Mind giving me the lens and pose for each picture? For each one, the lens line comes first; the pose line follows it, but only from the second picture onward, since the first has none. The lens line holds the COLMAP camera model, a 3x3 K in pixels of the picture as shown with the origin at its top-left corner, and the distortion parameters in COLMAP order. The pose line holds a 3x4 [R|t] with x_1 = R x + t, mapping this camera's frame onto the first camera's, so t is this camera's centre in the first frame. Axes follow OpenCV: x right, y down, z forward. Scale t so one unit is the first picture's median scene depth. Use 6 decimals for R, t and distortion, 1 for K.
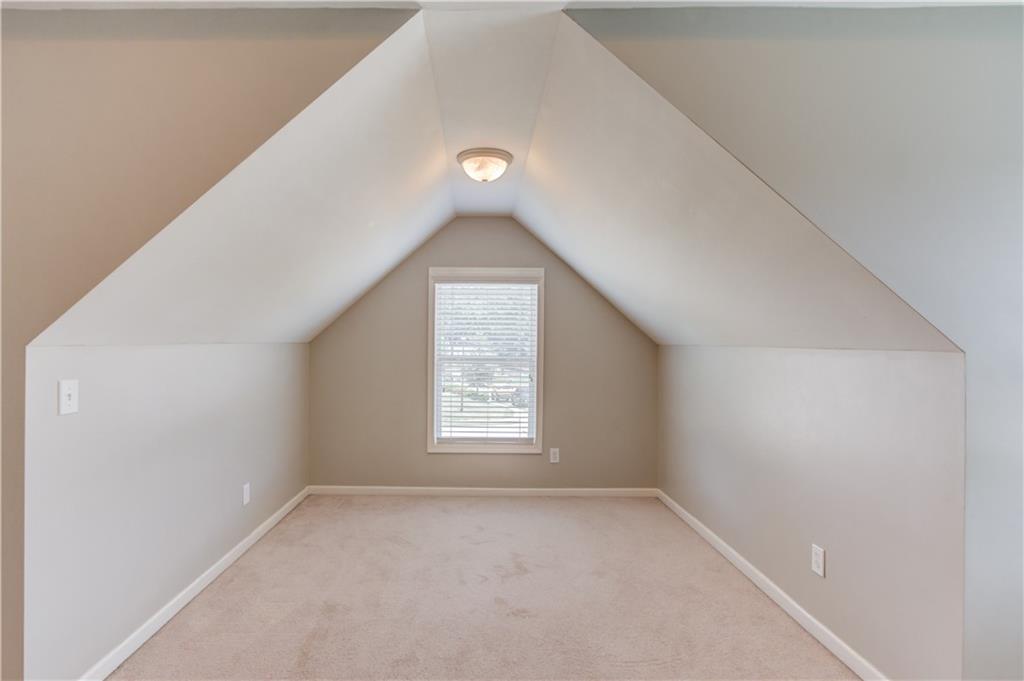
lens RADIAL K [[486.2, 0, 489.3], [0, 486.2, 344.8], [0, 0, 1]] dist [-0.018014, 0.002527]
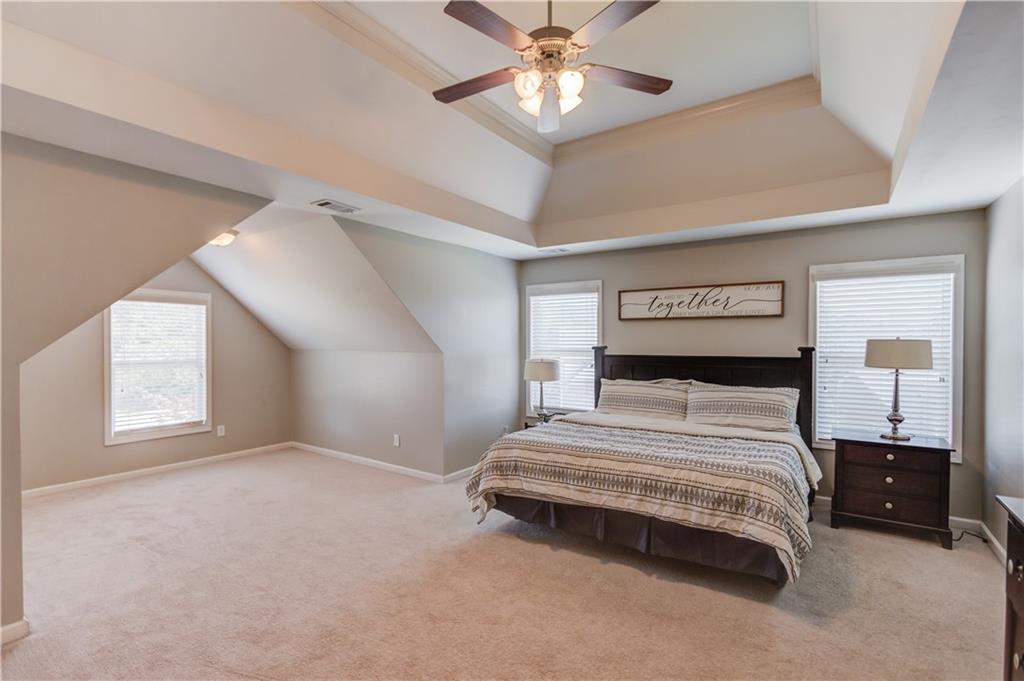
lens RADIAL K [[486.2, 0, 511.6], [0, 486.2, 343.2], [0, 0, 1]] dist [-0.018014, 0.002527]
pose [[0.540892, -0.006893, 0.841064, -0.569404], [0.002698, 0.999975, 0.006460, -0.026730], [-0.841088, -0.001225, 0.540897, -0.431989]]
